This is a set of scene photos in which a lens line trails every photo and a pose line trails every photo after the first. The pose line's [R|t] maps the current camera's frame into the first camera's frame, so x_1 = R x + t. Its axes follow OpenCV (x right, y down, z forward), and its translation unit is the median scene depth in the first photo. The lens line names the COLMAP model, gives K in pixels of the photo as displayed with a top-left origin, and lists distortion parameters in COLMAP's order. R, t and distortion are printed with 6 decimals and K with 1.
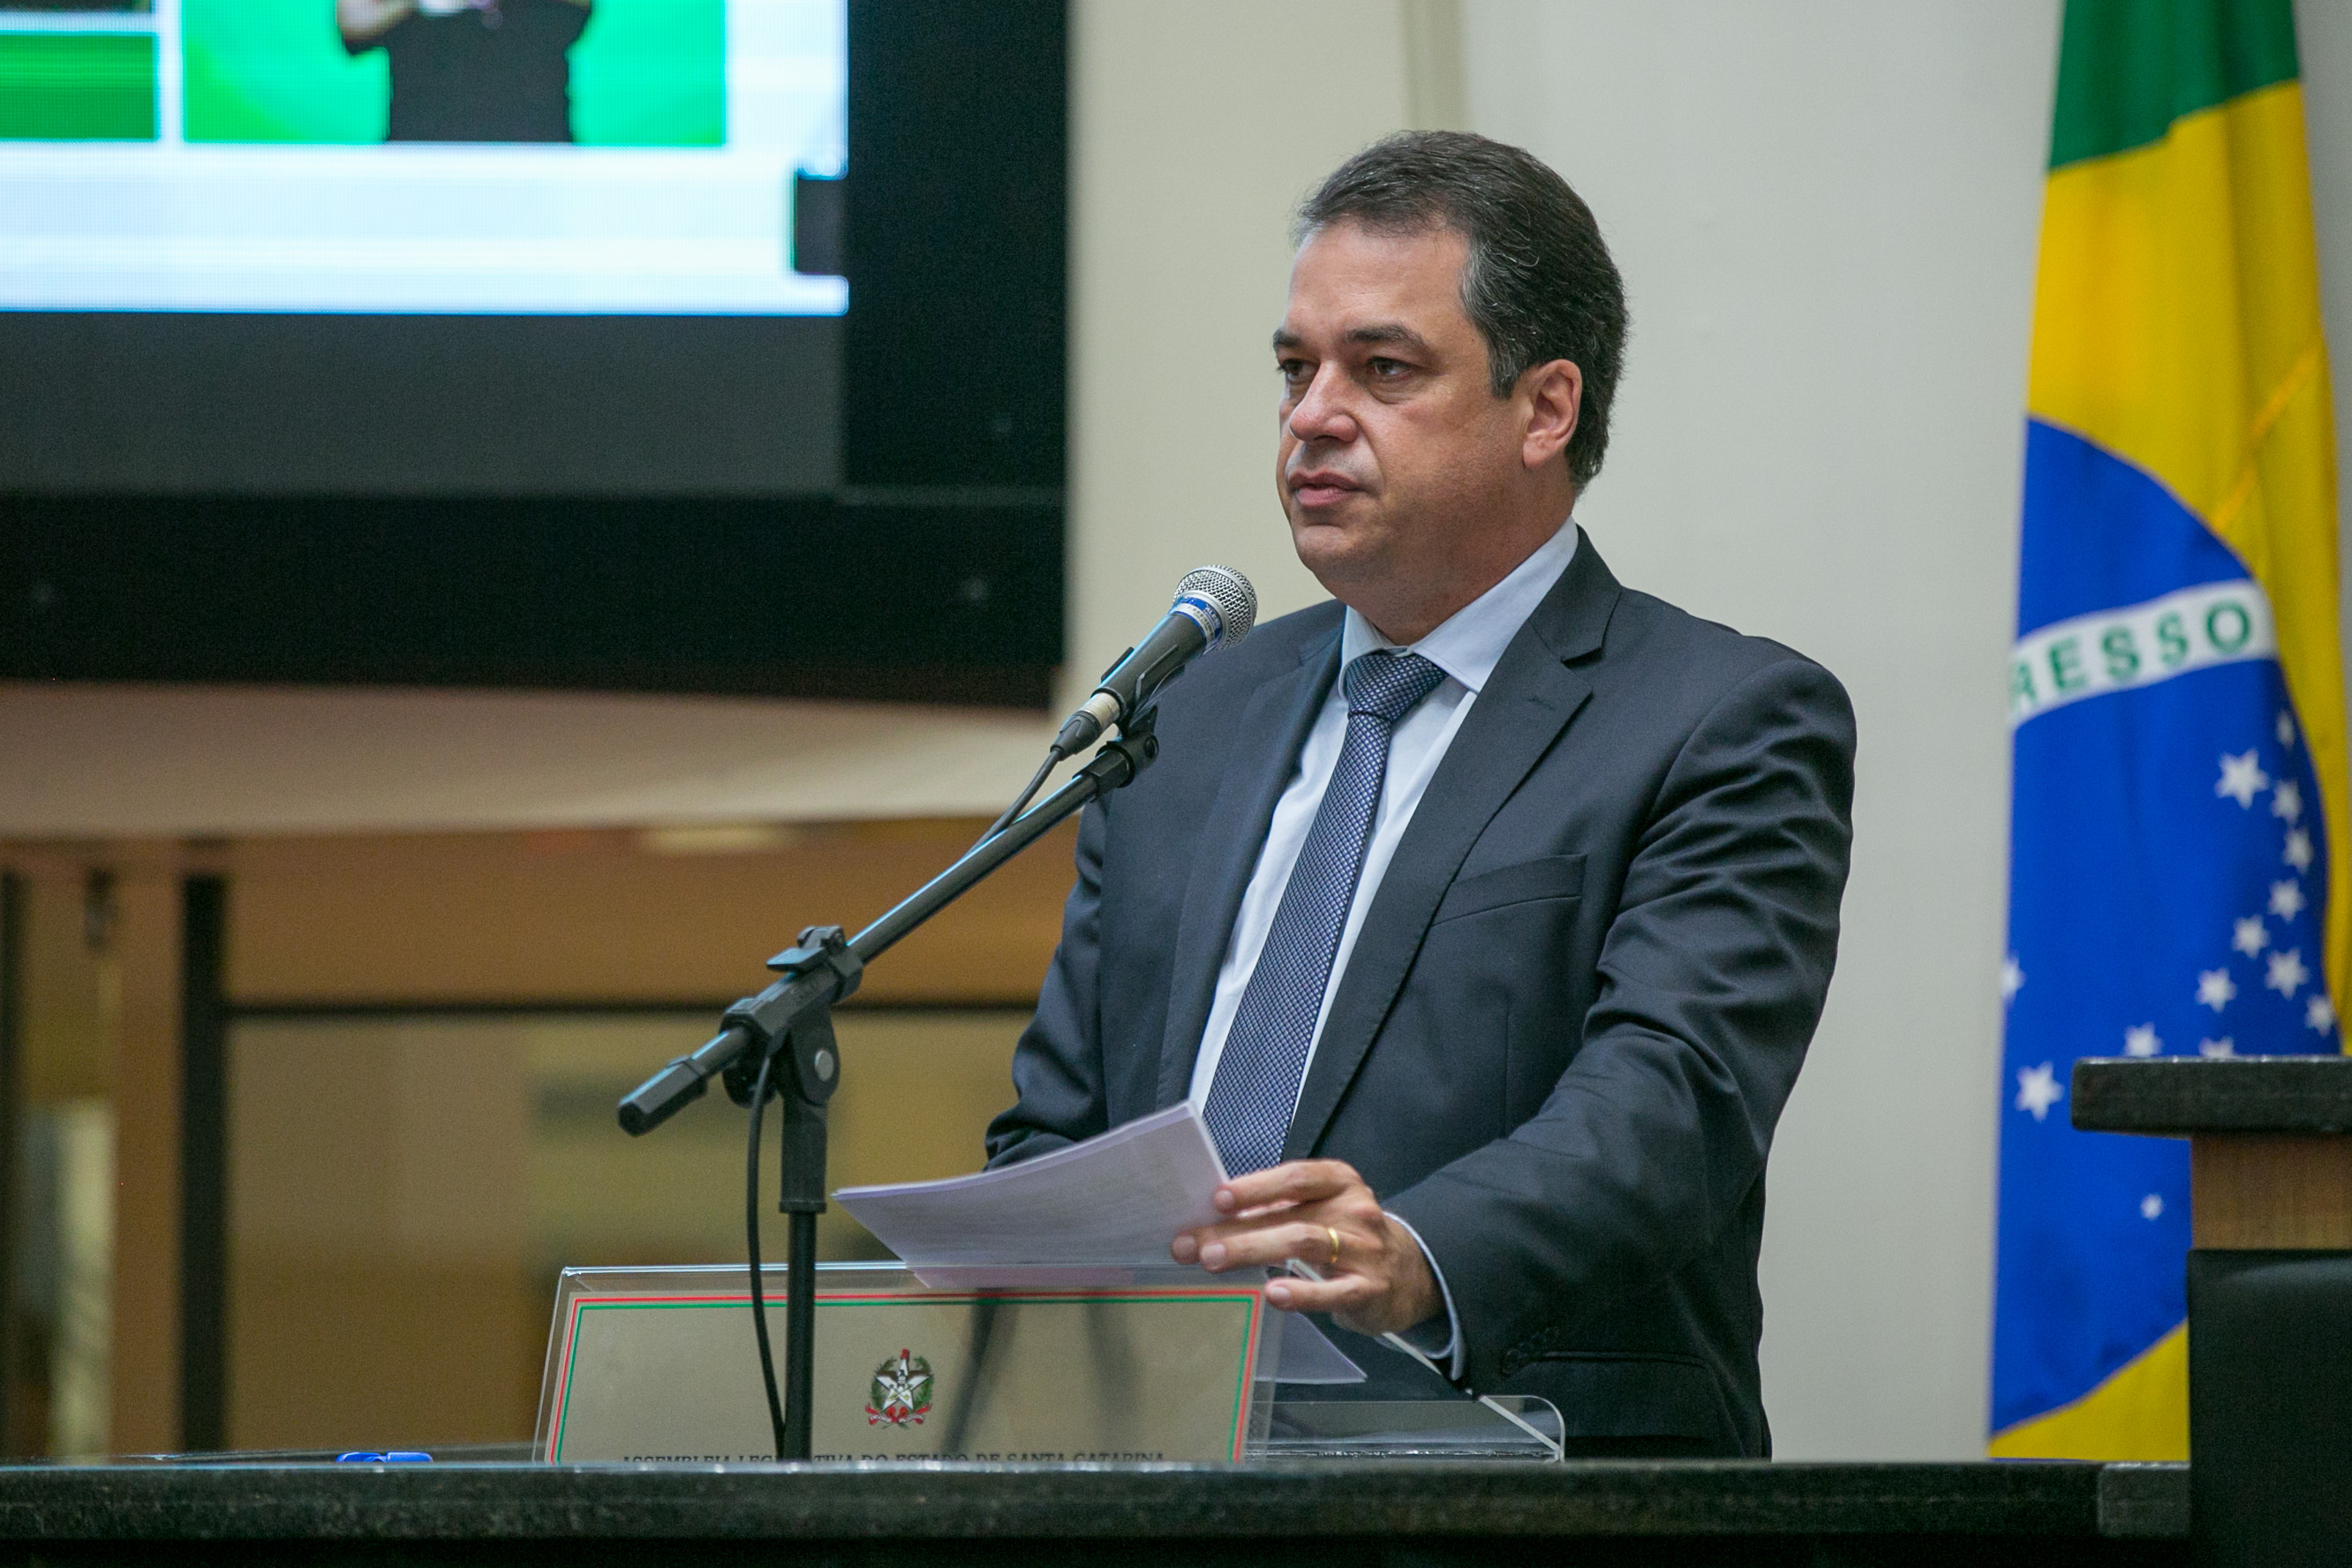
lens RADIAL K [[13741.3, 0, 1191.8], [0, 13741.3, 770.1], [0, 0, 1]] dist [1.654864, 0.000000]
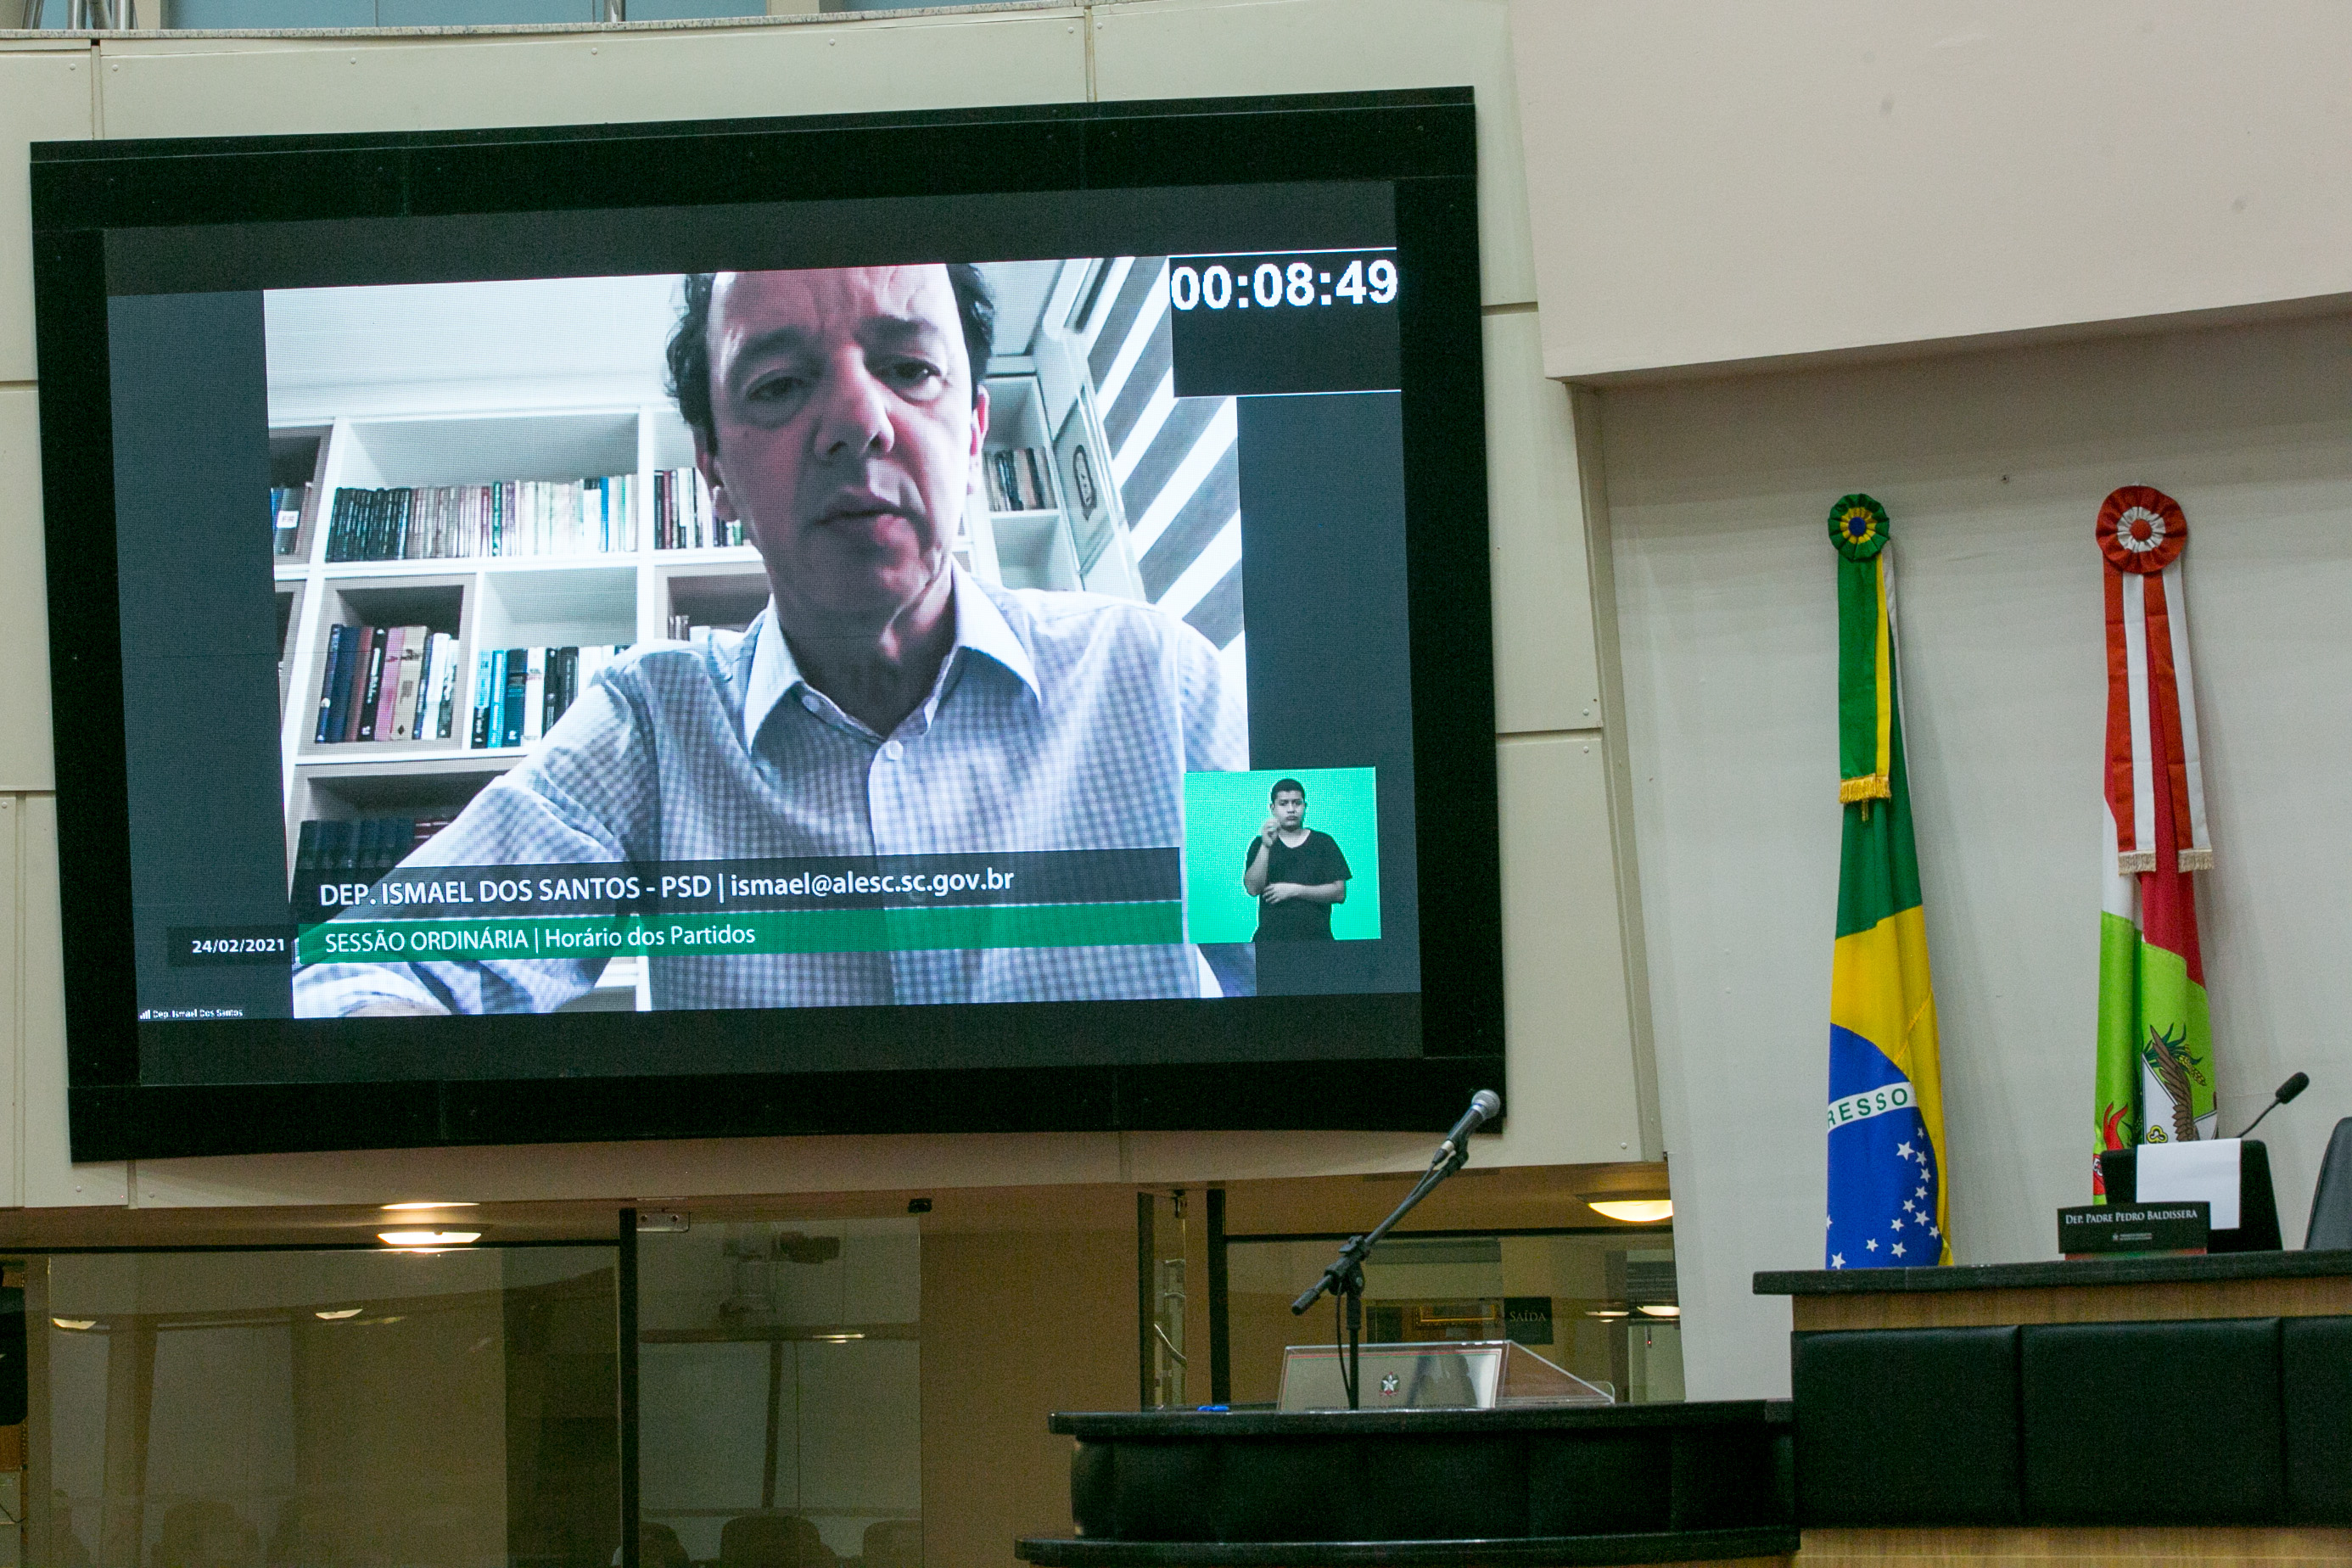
lens RADIAL K [[6327.3, 0, 1170.3], [0, 6327.3, 786.7], [0, 0, 1]] dist [0.069310, 0.000000]
pose [[0.994837, -0.031518, -0.096469, 0.063750], [0.027354, 0.998649, -0.044185, -0.024845], [0.097731, 0.041318, 0.994355, -0.381281]]
